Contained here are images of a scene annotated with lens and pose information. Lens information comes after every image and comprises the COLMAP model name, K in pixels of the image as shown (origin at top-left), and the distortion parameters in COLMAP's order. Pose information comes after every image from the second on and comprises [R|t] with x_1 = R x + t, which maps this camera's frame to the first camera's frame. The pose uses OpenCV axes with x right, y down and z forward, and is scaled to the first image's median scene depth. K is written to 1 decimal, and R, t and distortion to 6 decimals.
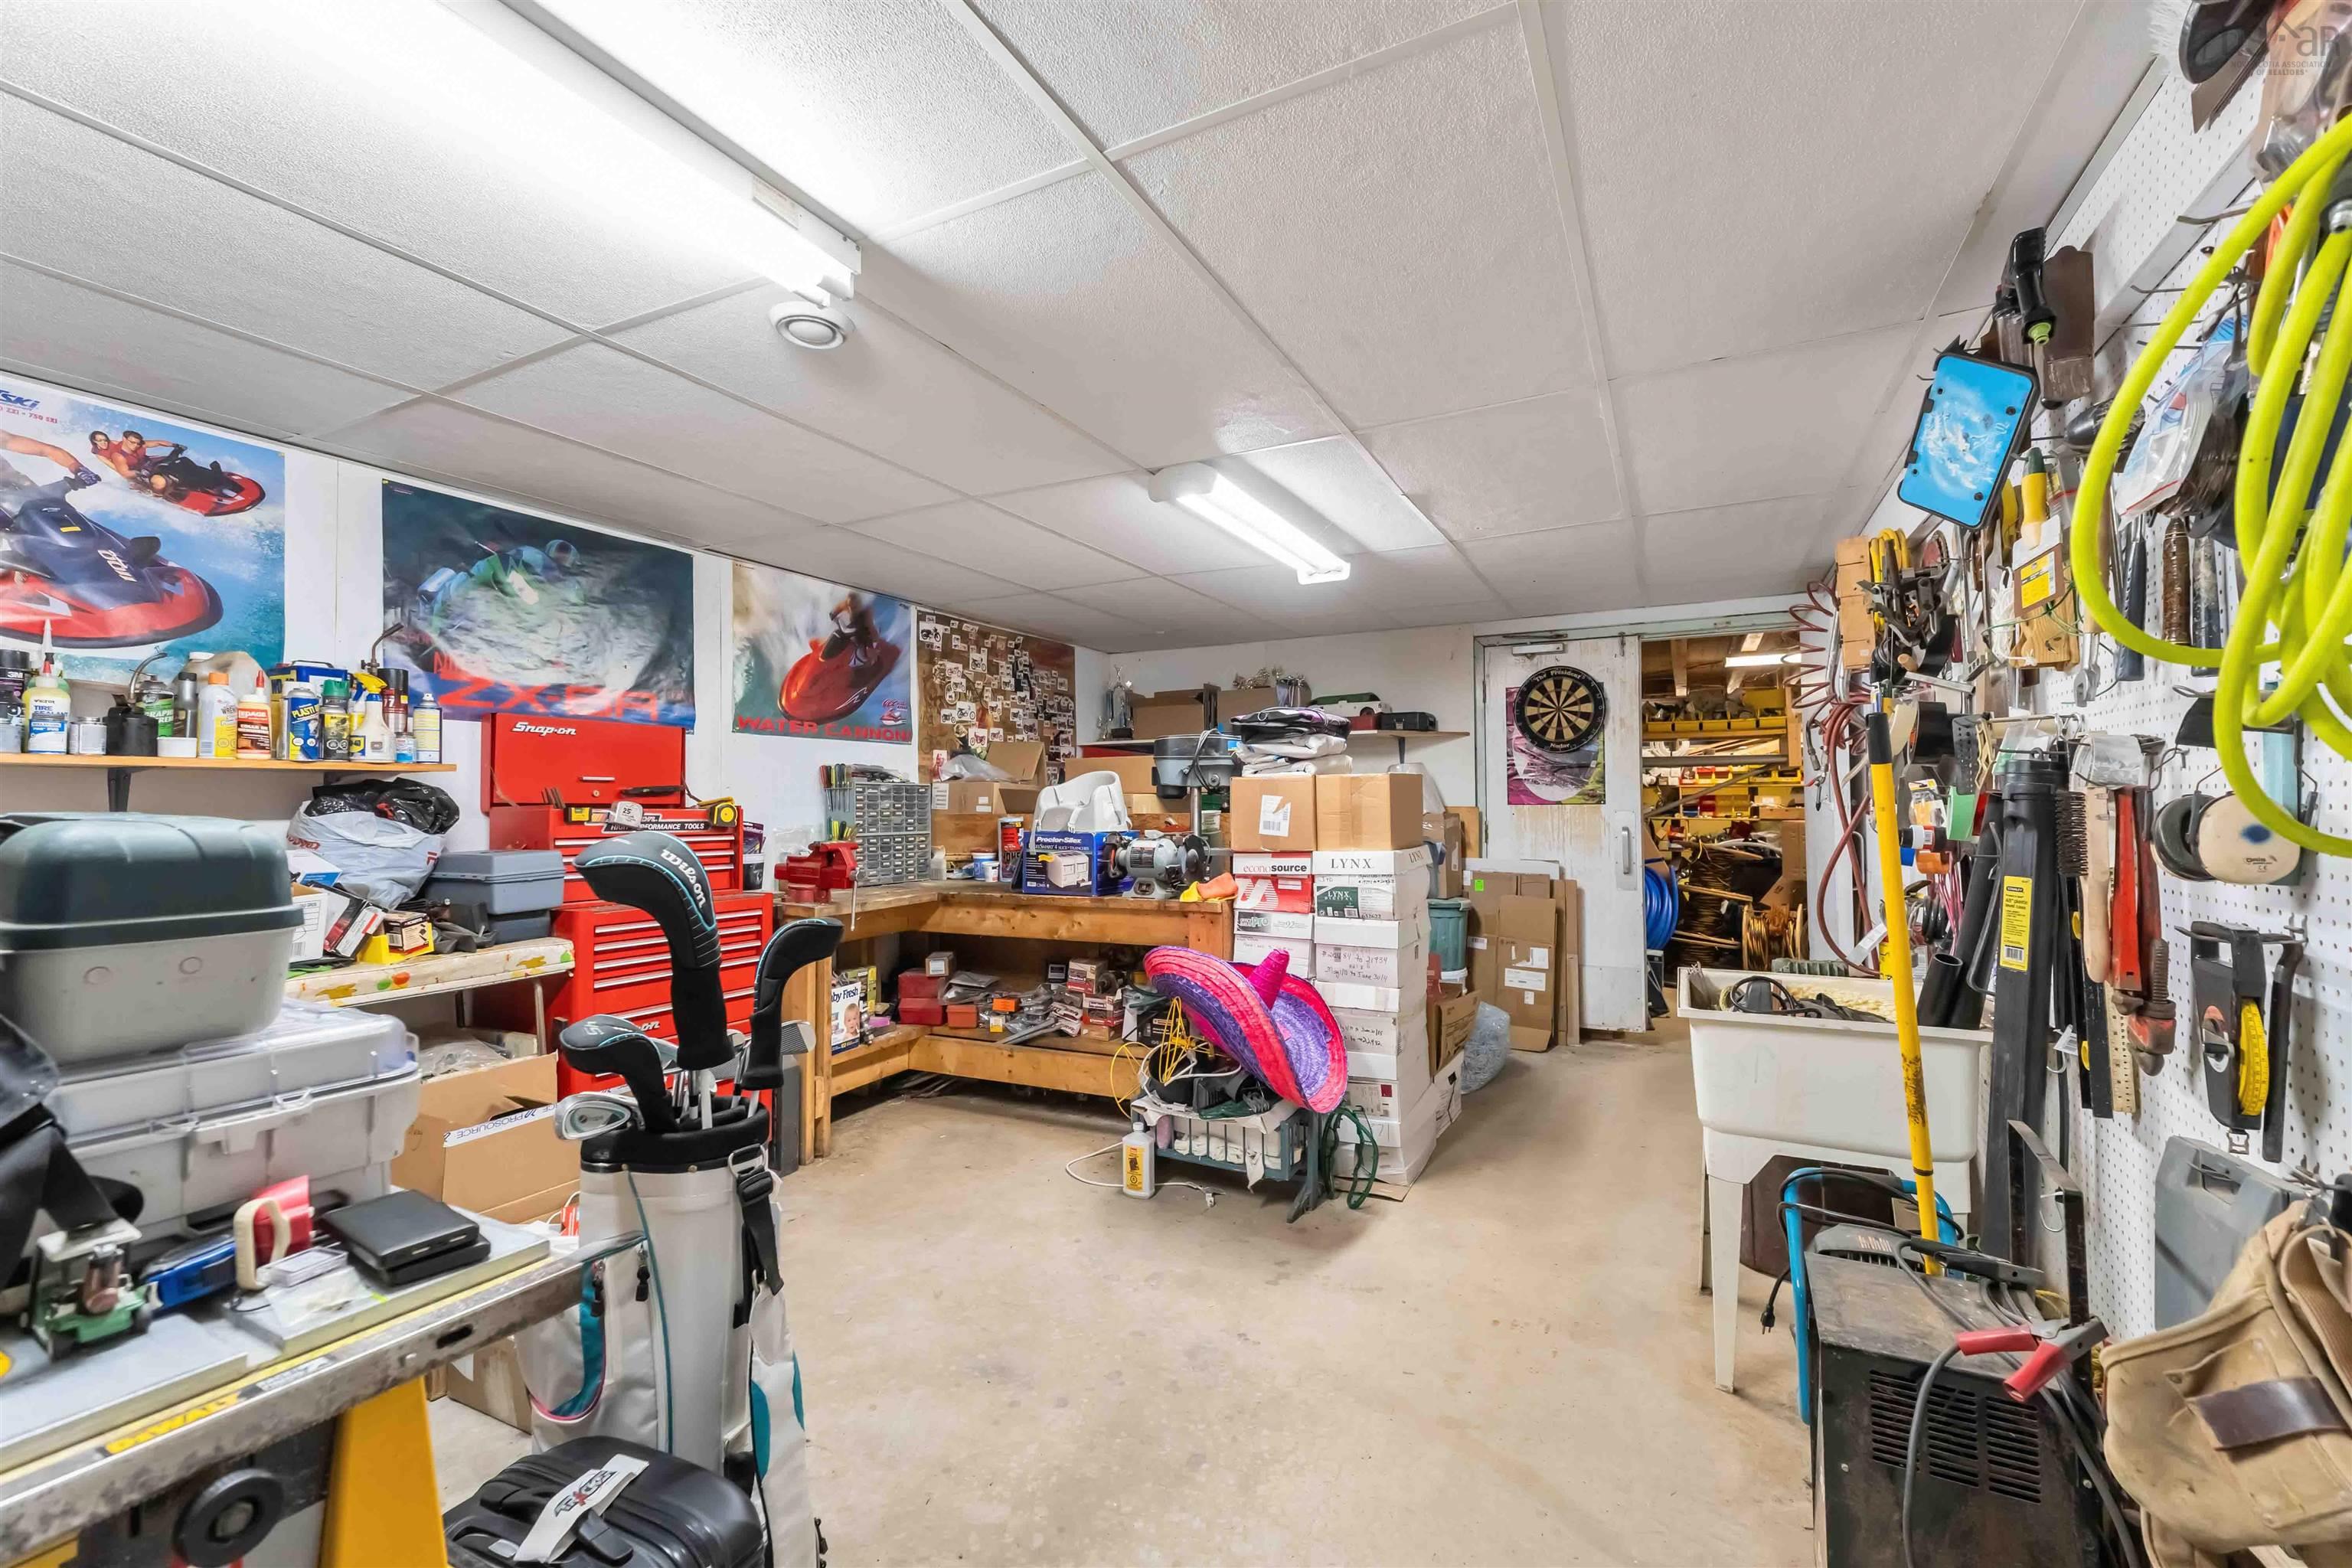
lens RADIAL K [[986.4, 0, 1176.0], [0, 986.4, 784.0], [0, 0, 1]] dist [-0.000374, -0.000085]
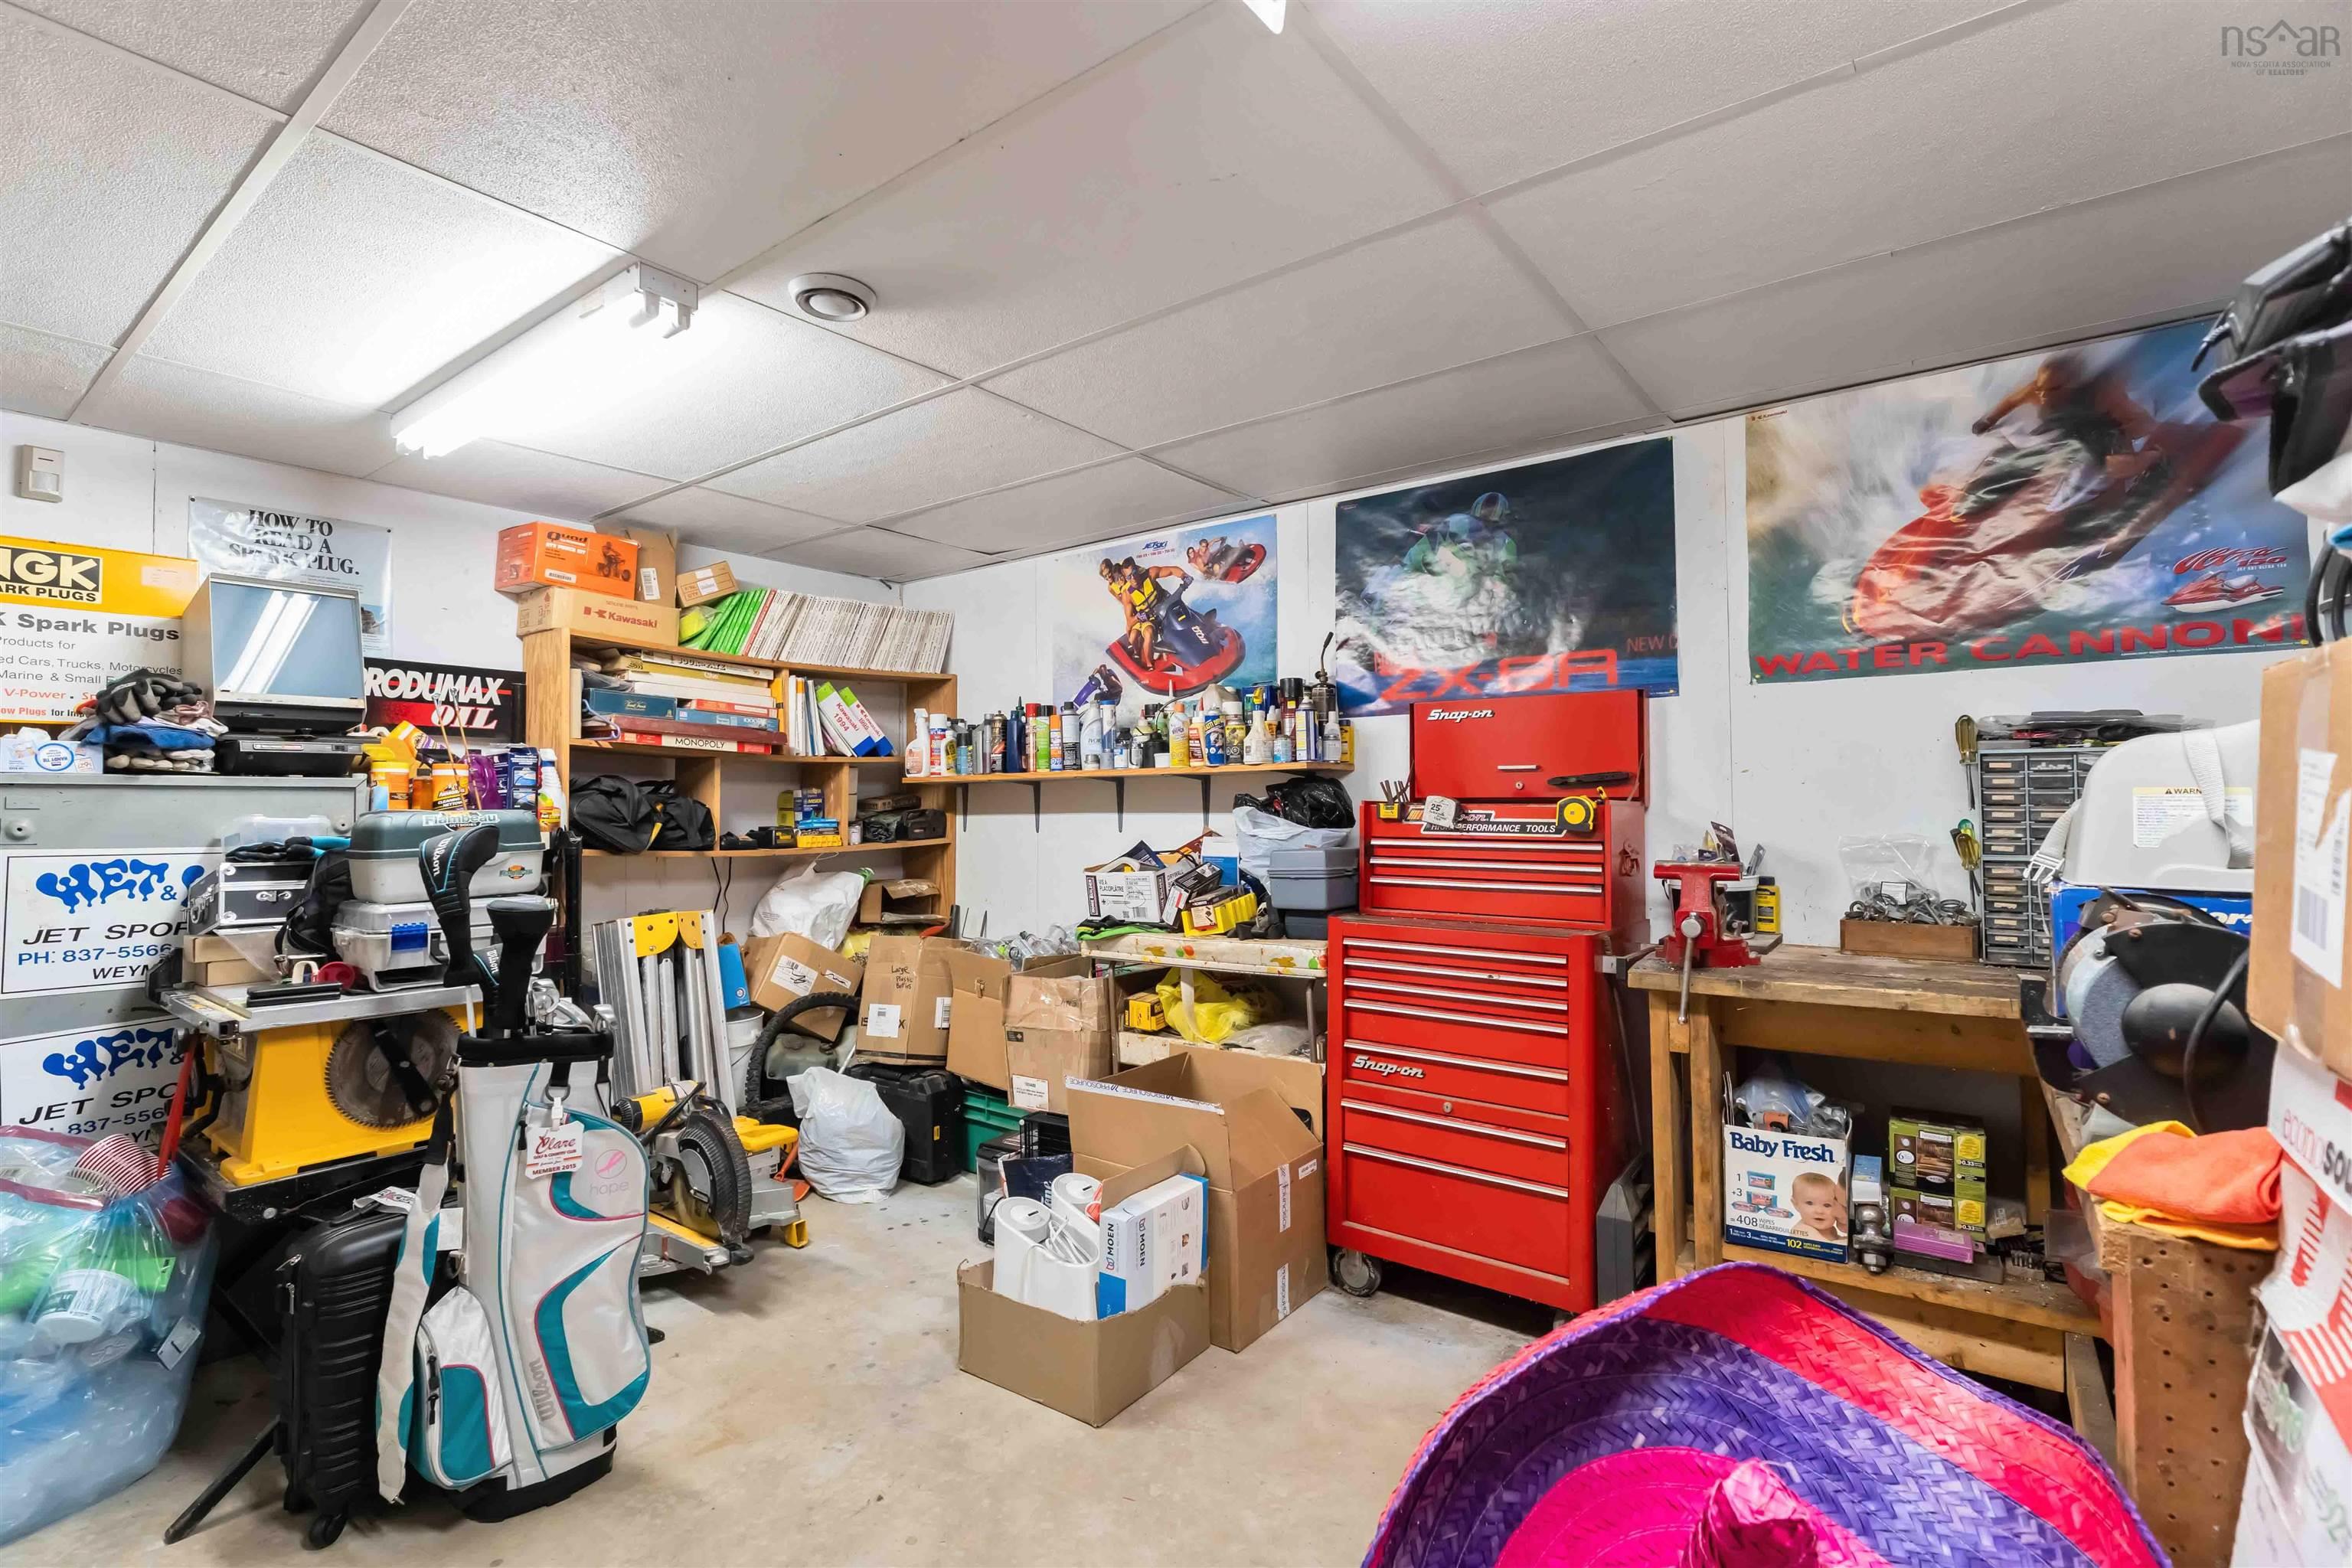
lens RADIAL K [[1083.2, 0, 1176.0], [0, 1083.2, 784.0], [0, 0, 1]] dist [-0.013892, 0.000105]
pose [[-0.172213, -0.014113, -0.984959, 0.382414], [0.028085, 0.999421, -0.019231, 0.019657], [0.984659, -0.030974, -0.171717, 0.963329]]
